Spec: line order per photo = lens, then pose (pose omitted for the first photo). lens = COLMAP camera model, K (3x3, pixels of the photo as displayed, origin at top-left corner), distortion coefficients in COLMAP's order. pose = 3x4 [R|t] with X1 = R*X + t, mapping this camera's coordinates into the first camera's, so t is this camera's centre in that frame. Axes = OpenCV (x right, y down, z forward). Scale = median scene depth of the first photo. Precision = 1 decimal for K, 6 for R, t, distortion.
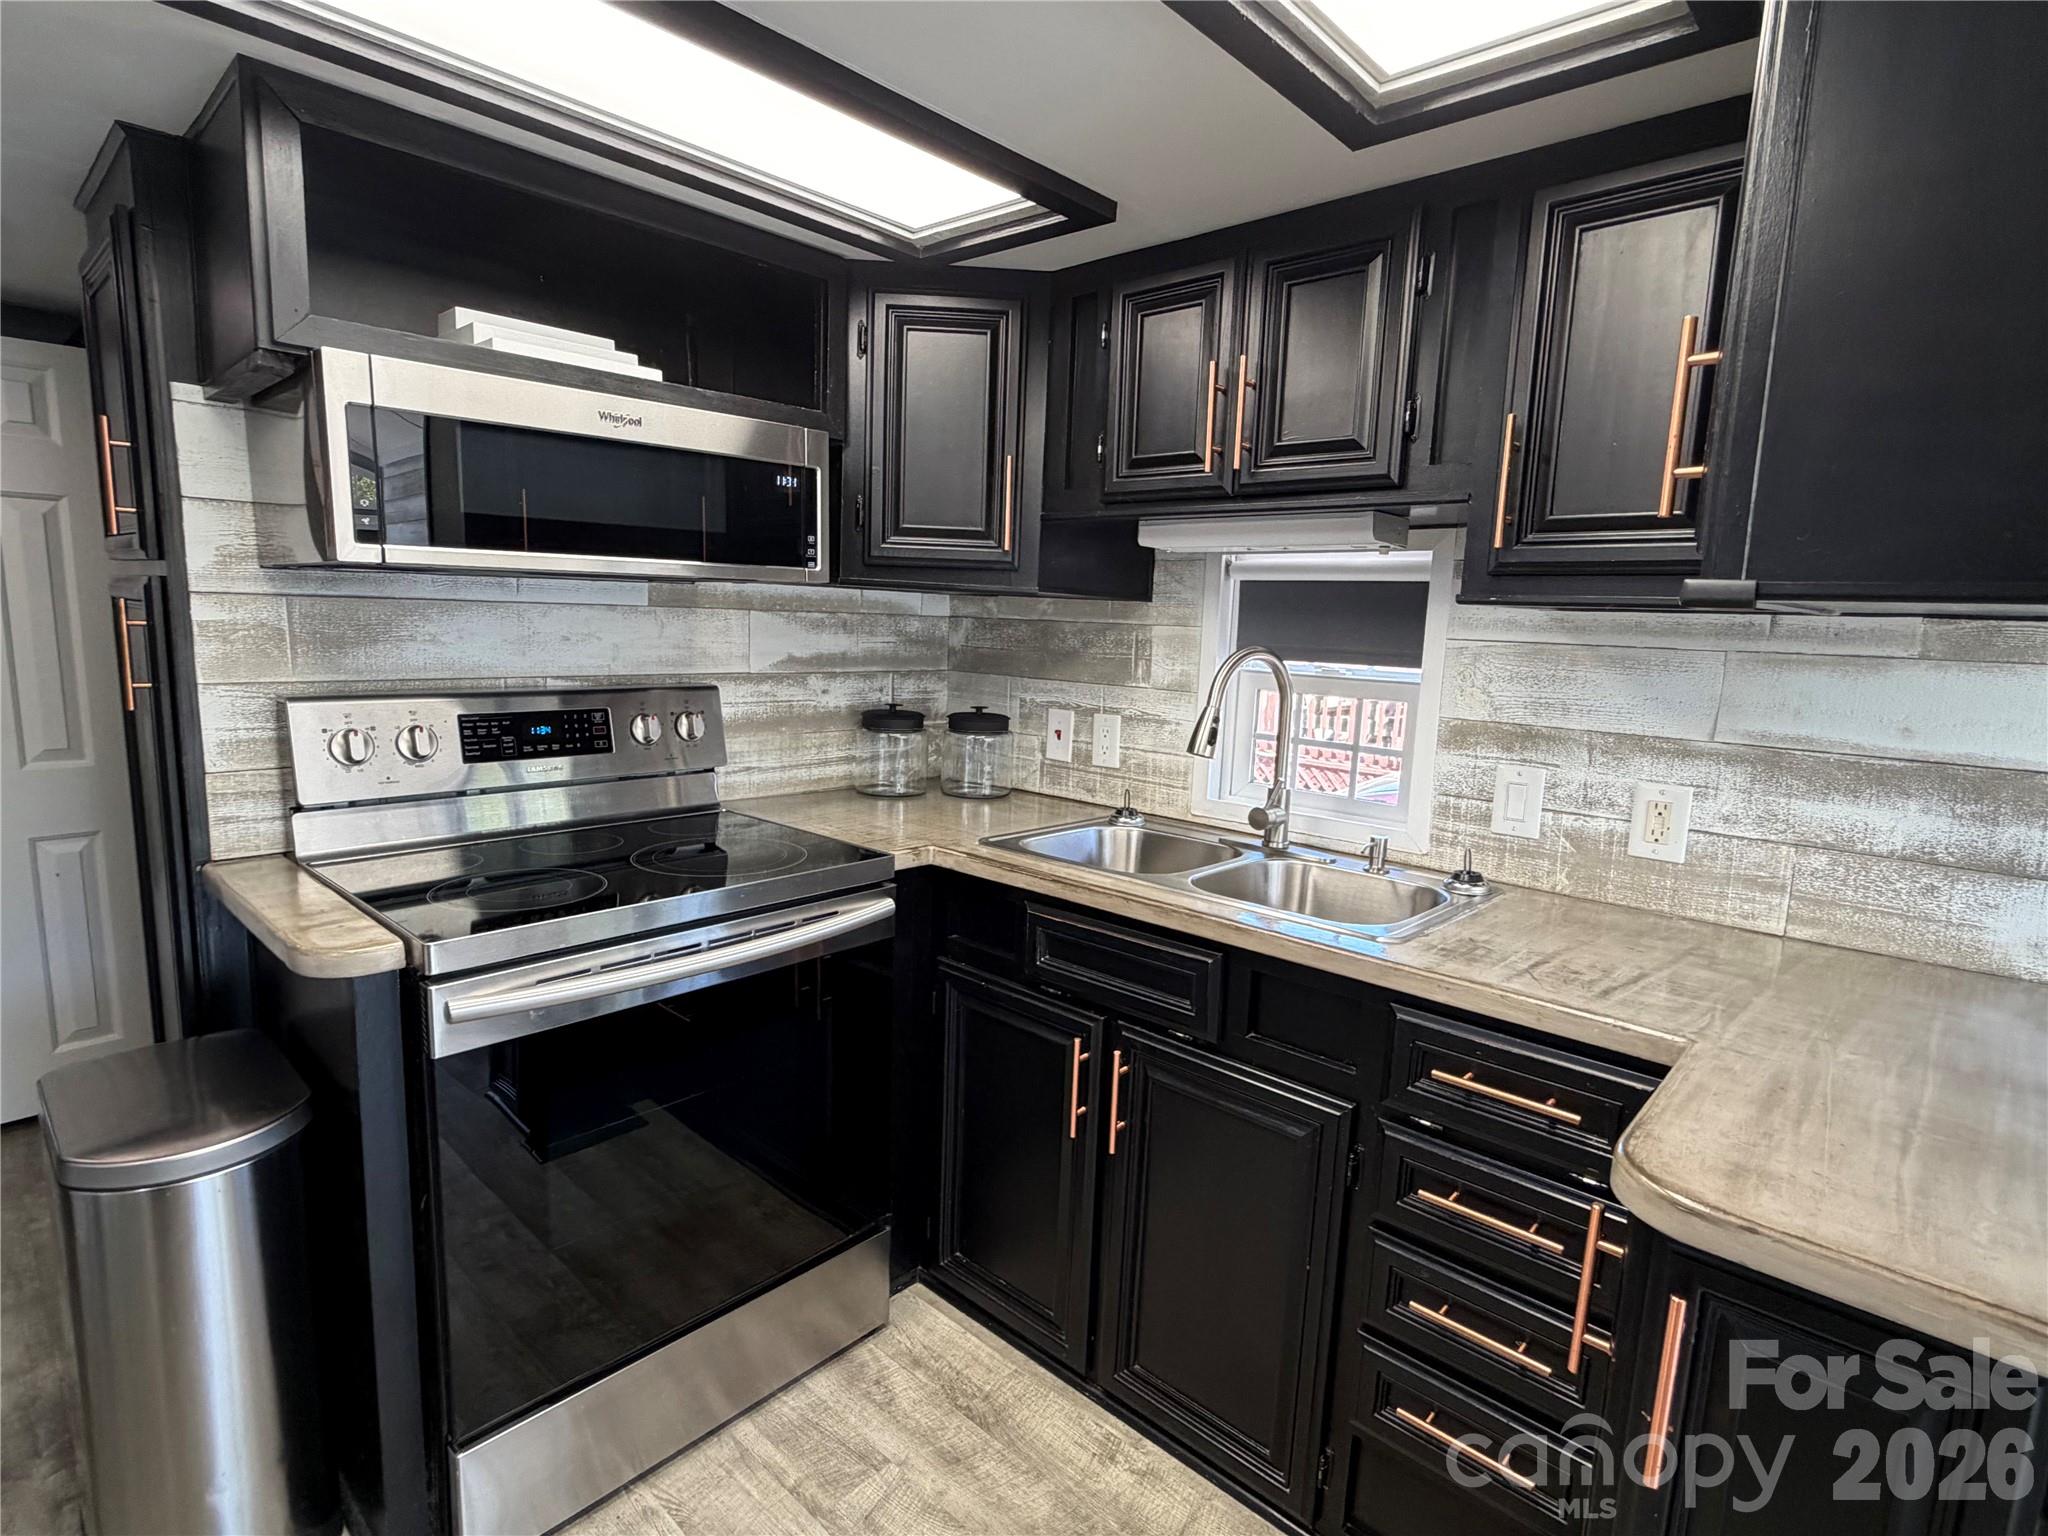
lens RADIAL K [[1032.0, 0, 1015.1], [0, 1032.0, 774.6], [0, 0, 1]] dist [0.000171, 0.001020]
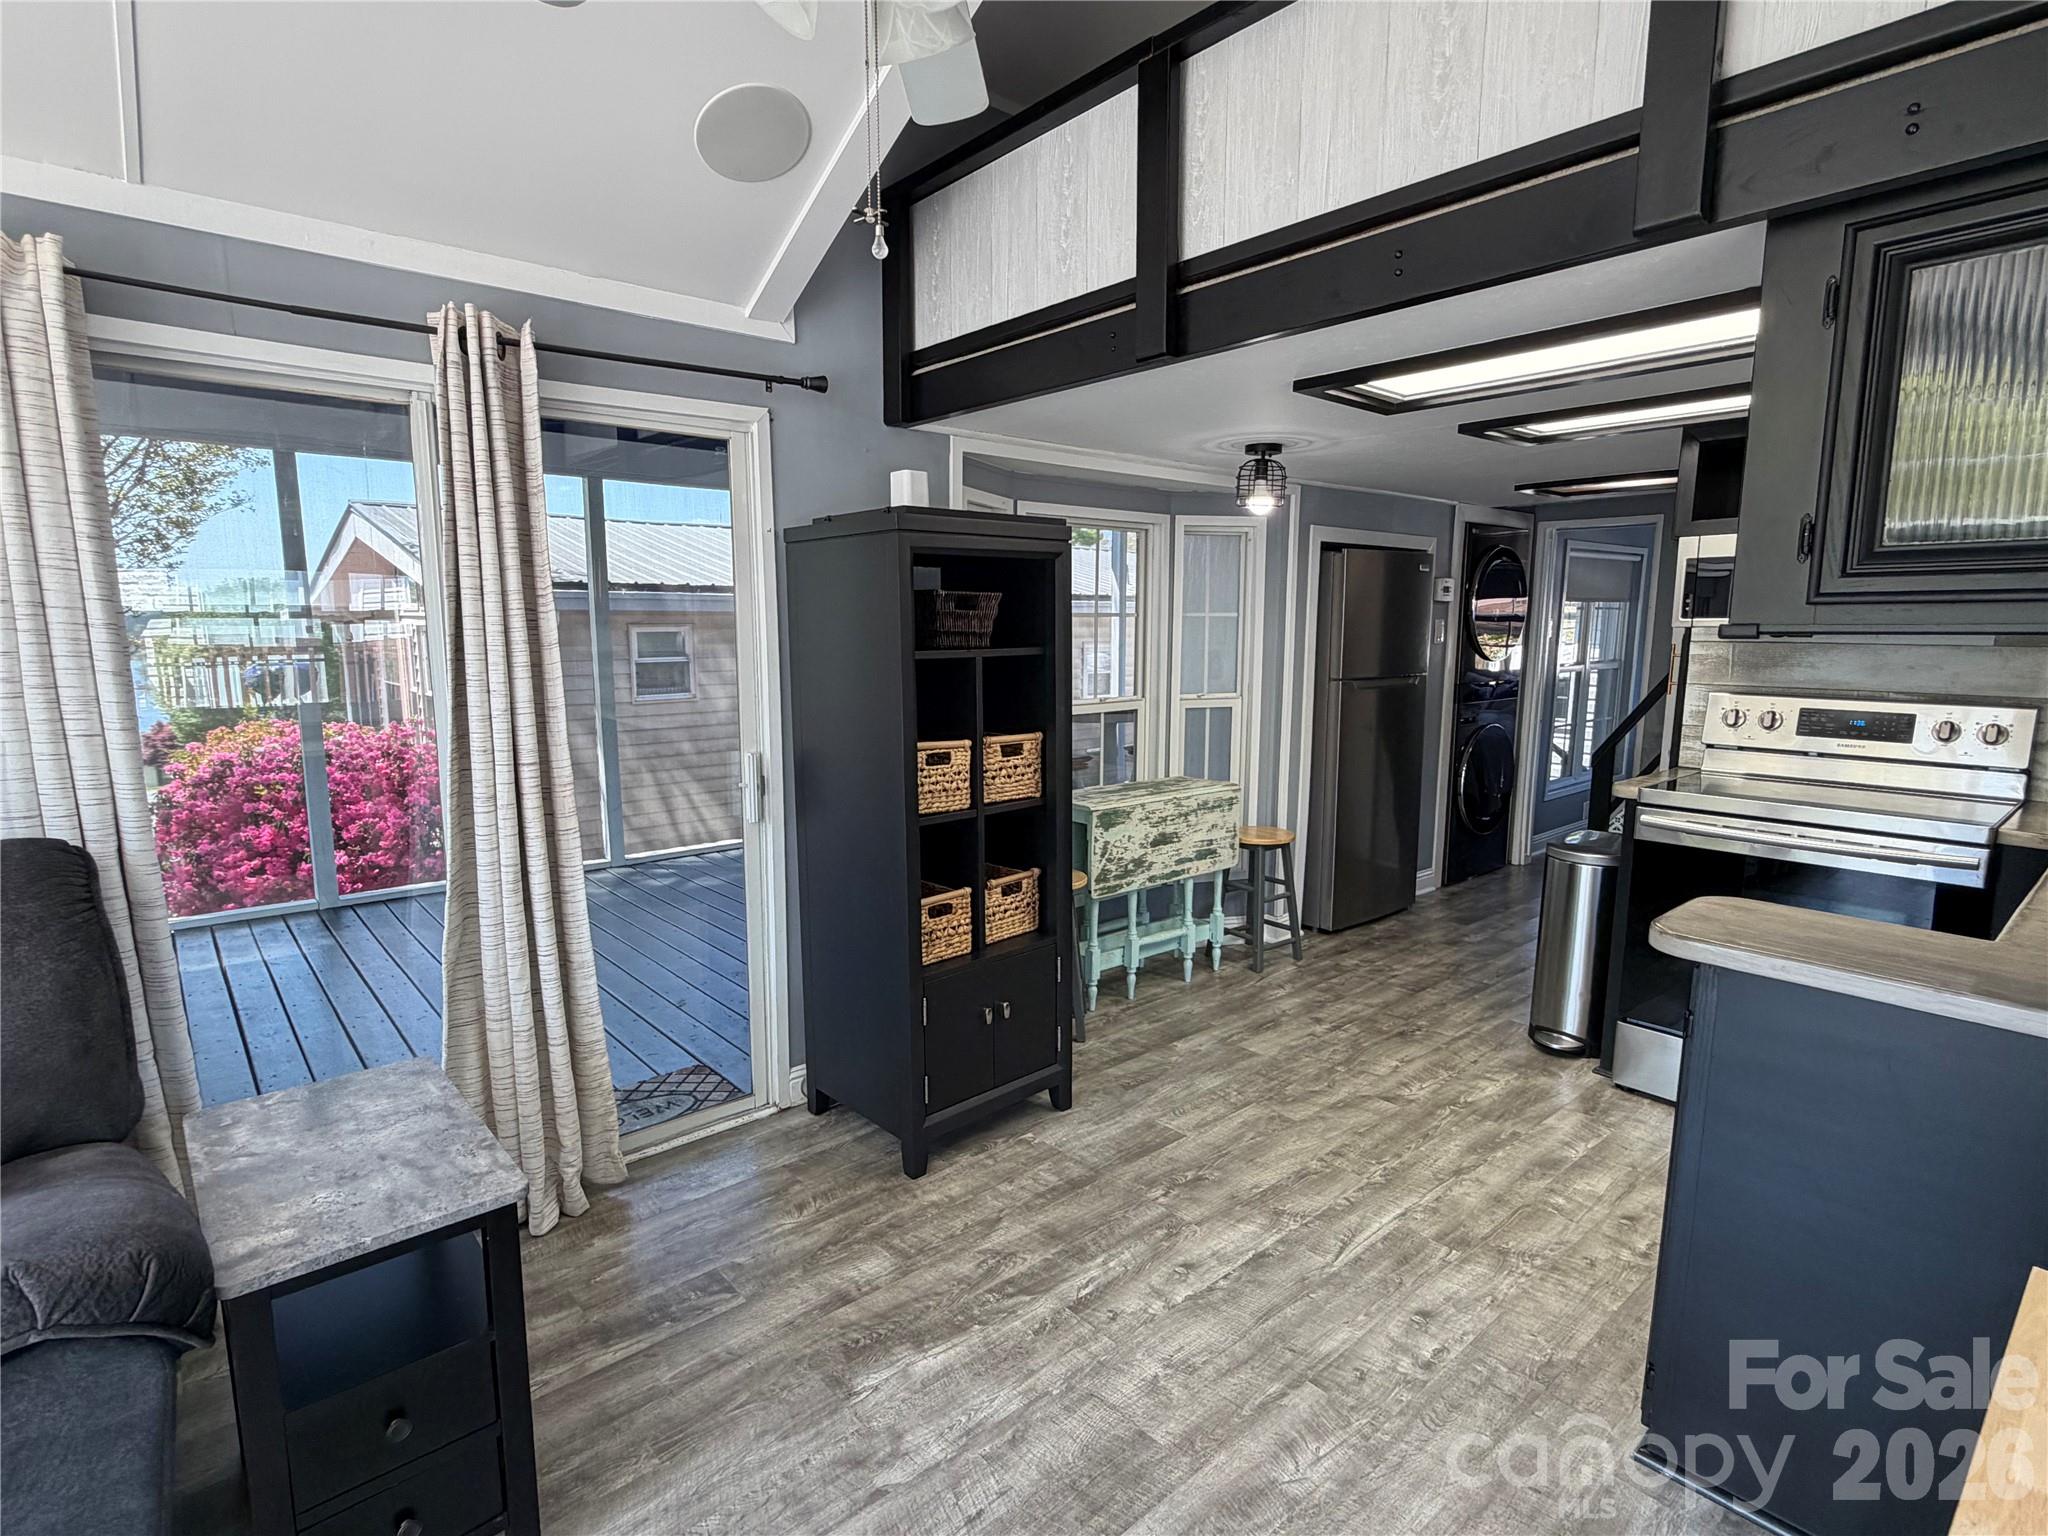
lens RADIAL K [[1032.0, 0, 1015.1], [0, 1032.0, 774.6], [0, 0, 1]] dist [0.000171, 0.001020]
pose [[-0.108405, 0.111594, -0.987823, 1.334100], [-0.161724, 0.978462, 0.128284, 0.043716], [0.980864, 0.173661, -0.088023, -0.140060]]
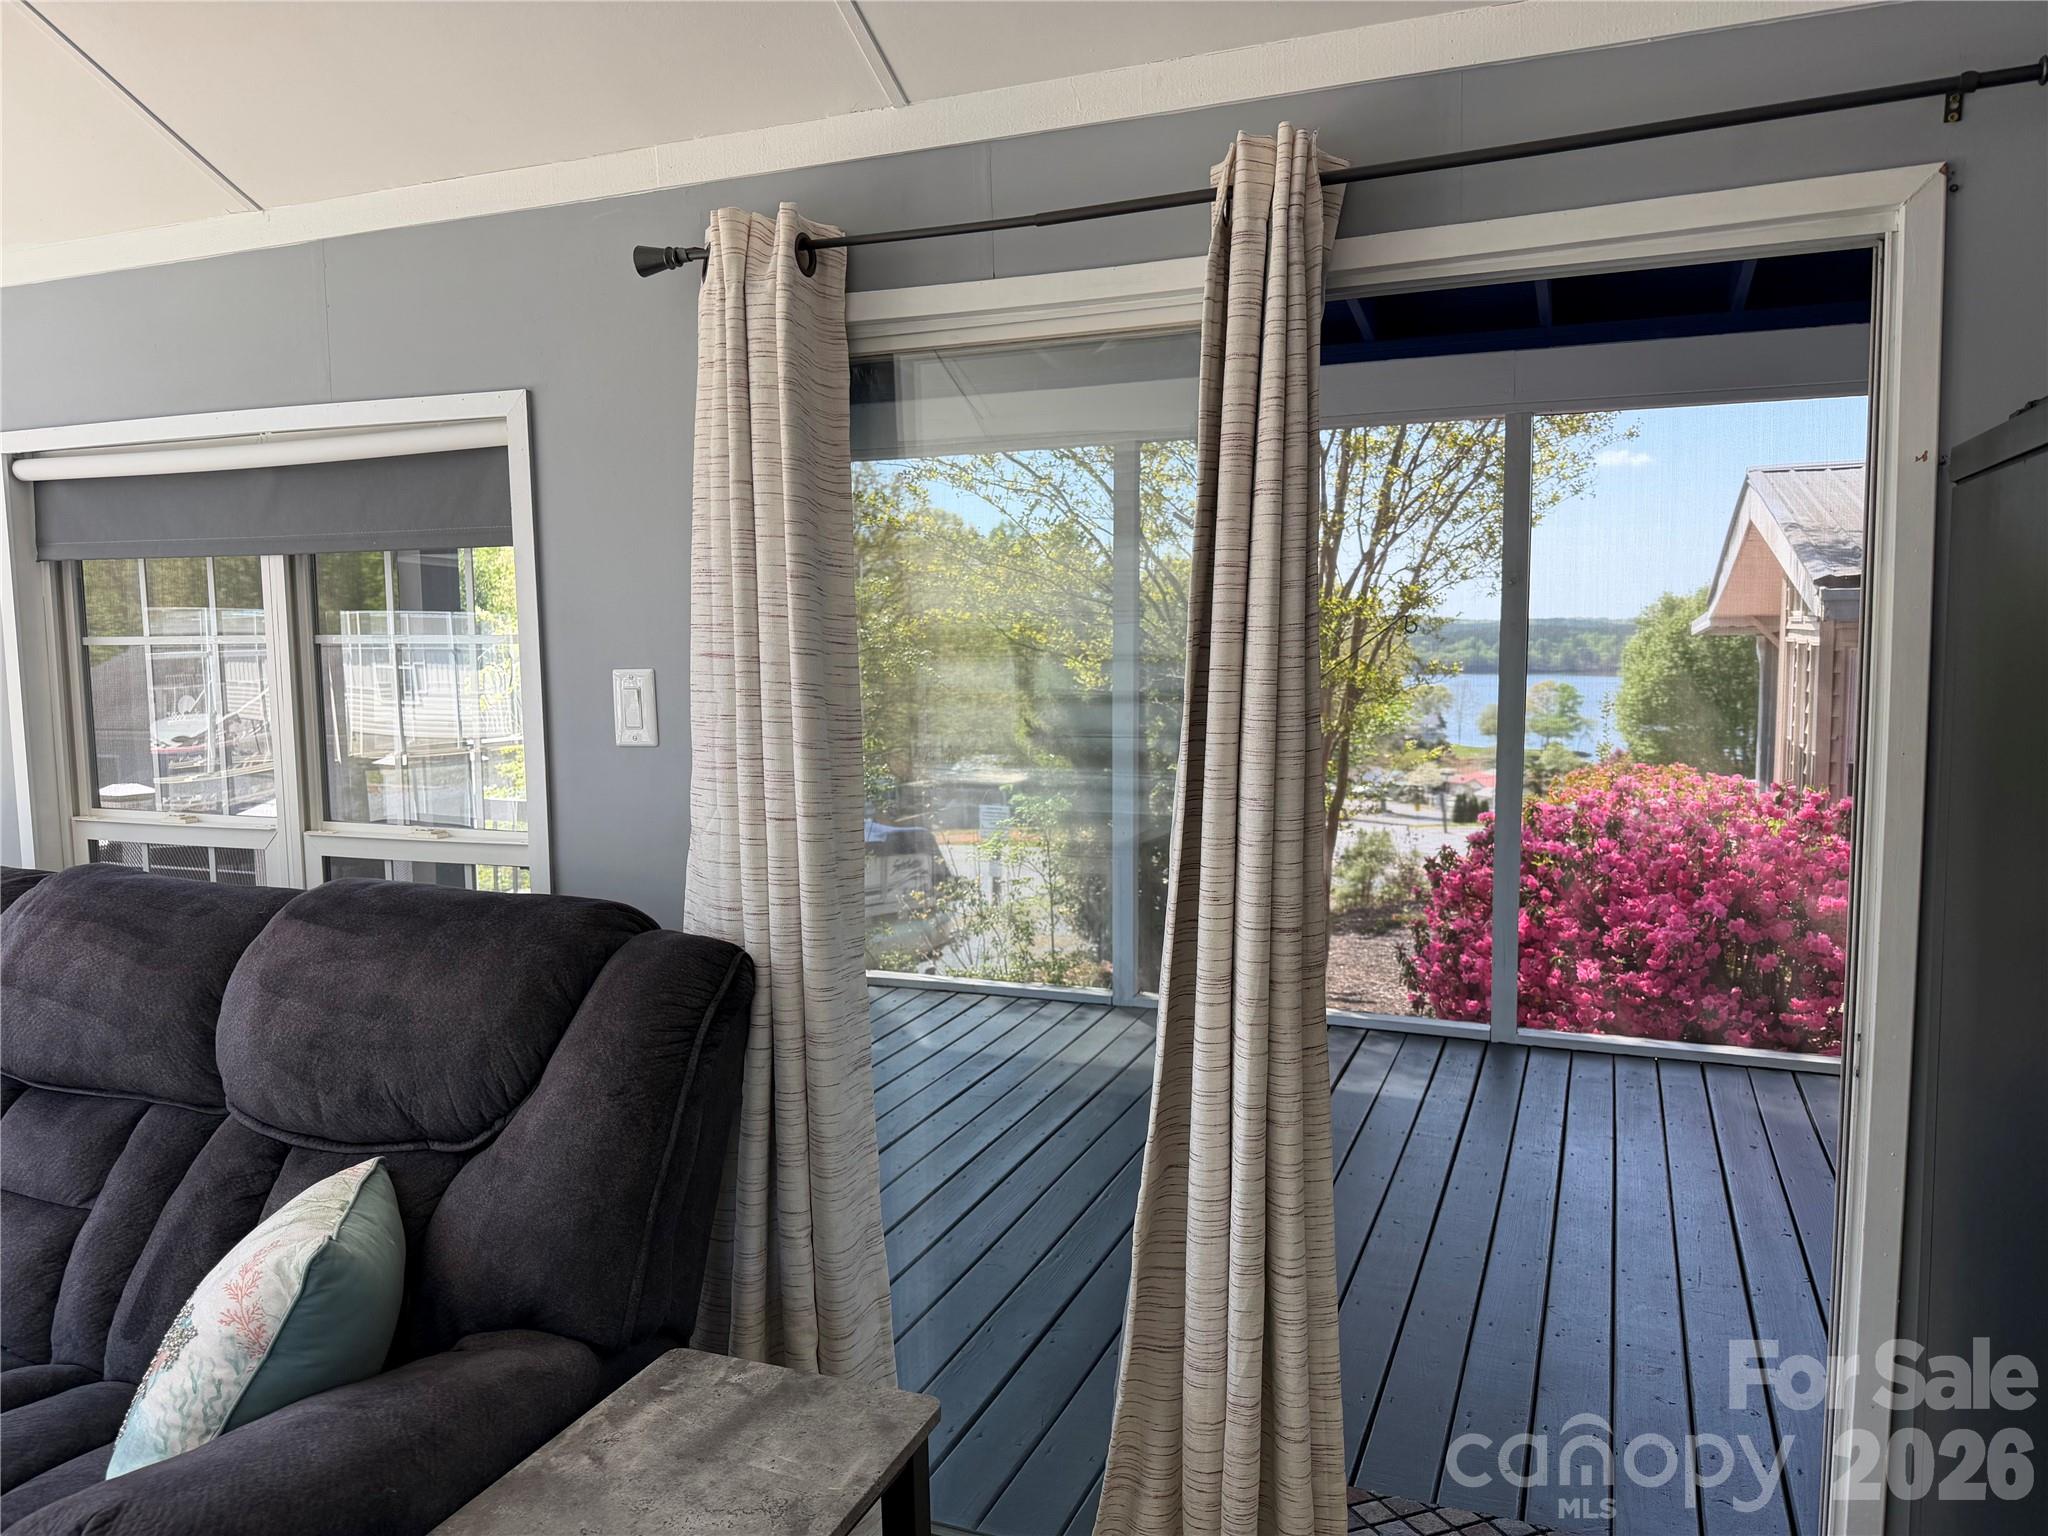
lens RADIAL K [[1437.8, 0, 1028.5], [0, 1437.8, 779.4], [0, 0, 1]] dist [0.071921, -0.086399]
pose [[-0.931642, 0.011372, -0.363200, 0.667768], [-0.077558, 0.970256, 0.229322, -0.023984], [0.355005, 0.241815, -0.903049, -0.035332]]
